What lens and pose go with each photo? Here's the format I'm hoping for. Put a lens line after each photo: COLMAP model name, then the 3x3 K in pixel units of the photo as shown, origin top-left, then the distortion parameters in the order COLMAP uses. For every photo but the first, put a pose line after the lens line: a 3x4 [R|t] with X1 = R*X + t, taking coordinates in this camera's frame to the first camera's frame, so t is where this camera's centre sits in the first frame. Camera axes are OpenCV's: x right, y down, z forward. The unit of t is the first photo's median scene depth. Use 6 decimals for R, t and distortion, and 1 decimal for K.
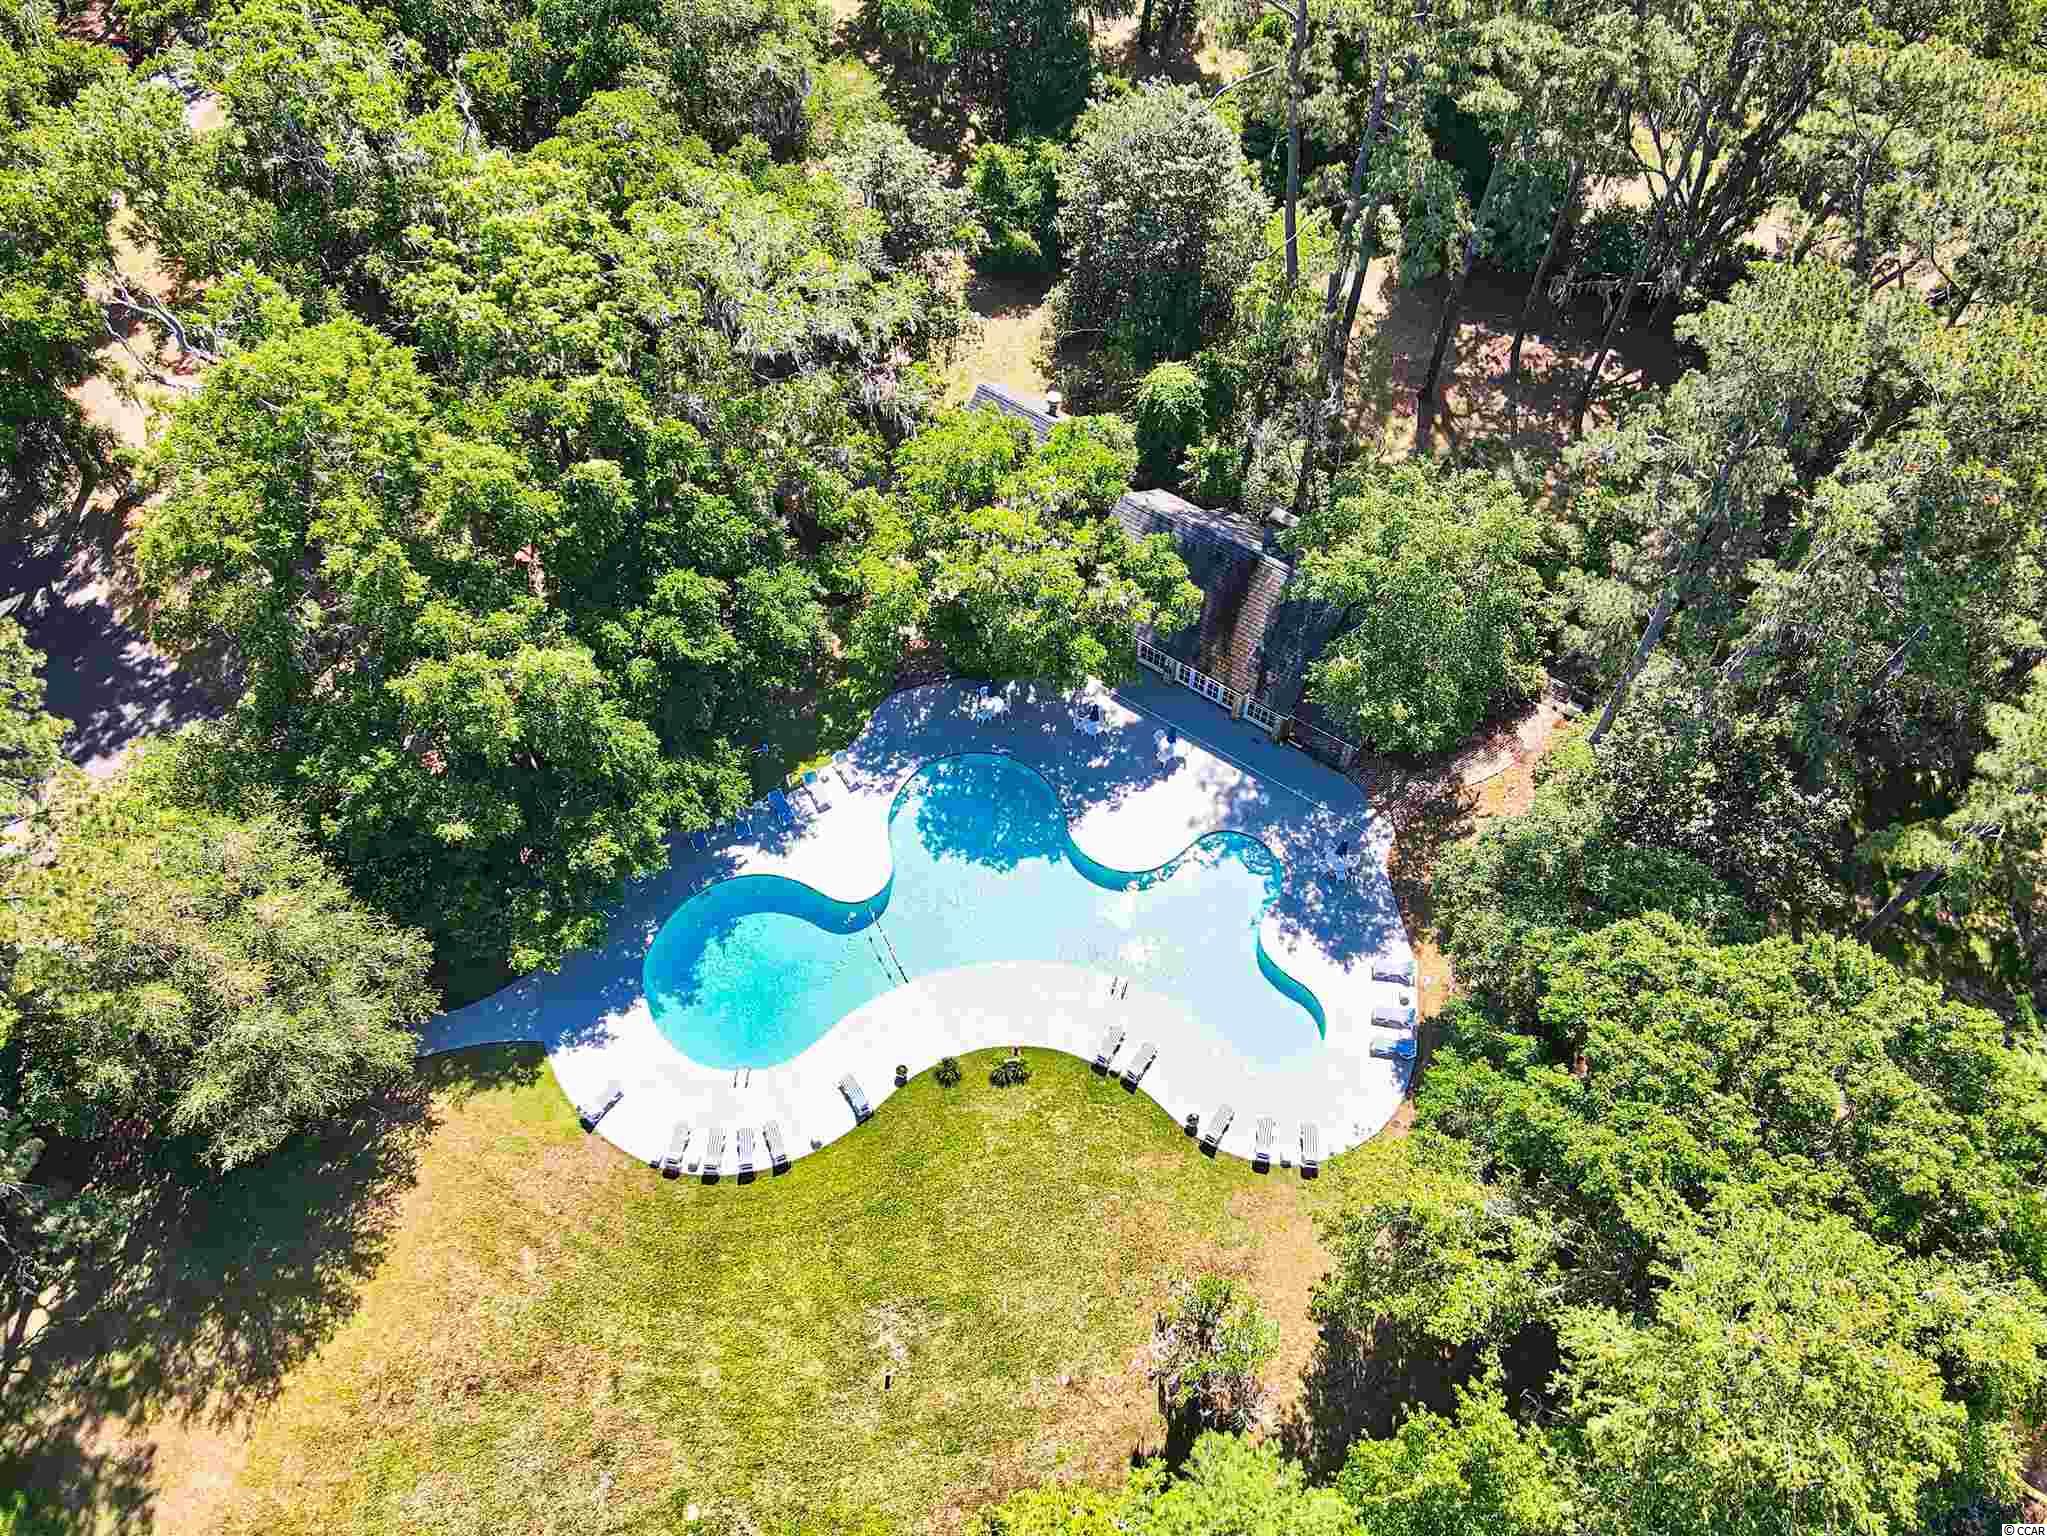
lens RADIAL K [[1458.7, 0, 1019.8], [0, 1458.7, 770.6], [0, 0, 1]] dist [0.028500, -0.014133]
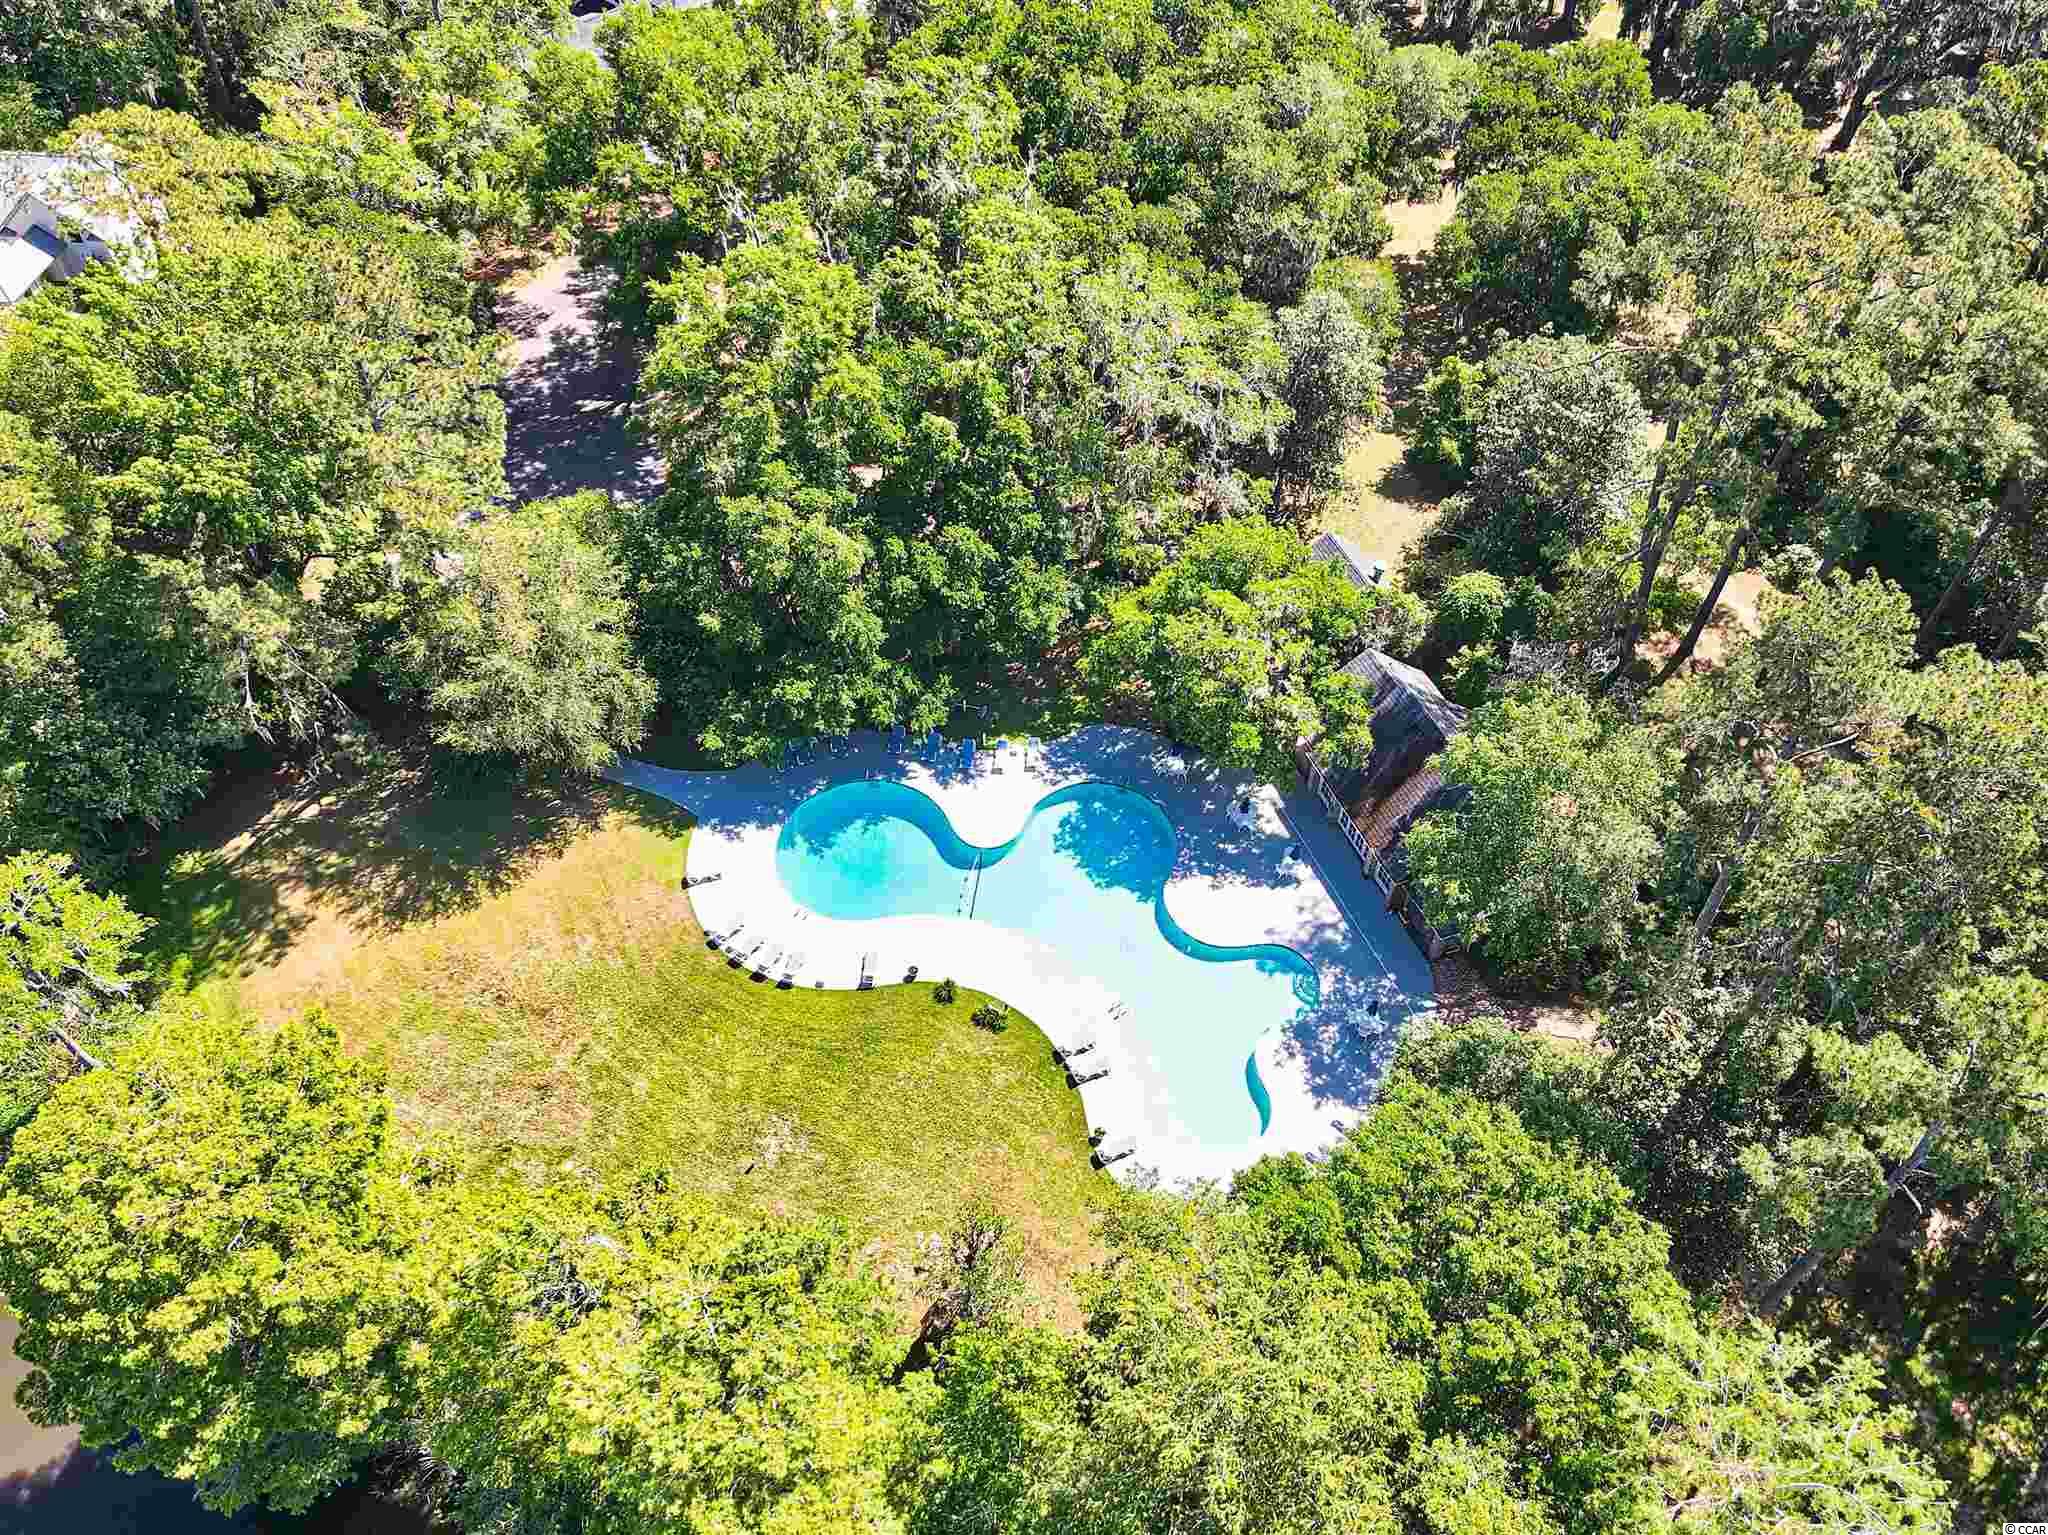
lens RADIAL K [[1459.4, 0, 1029.8], [0, 1459.4, 768.3], [0, 0, 1]] dist [0.028500, -0.014133]
pose [[0.827148, 0.428445, -0.363678, 0.346156], [-0.478376, 0.876396, -0.055546, 0.084145], [0.294928, 0.219920, 0.929867, -0.085104]]
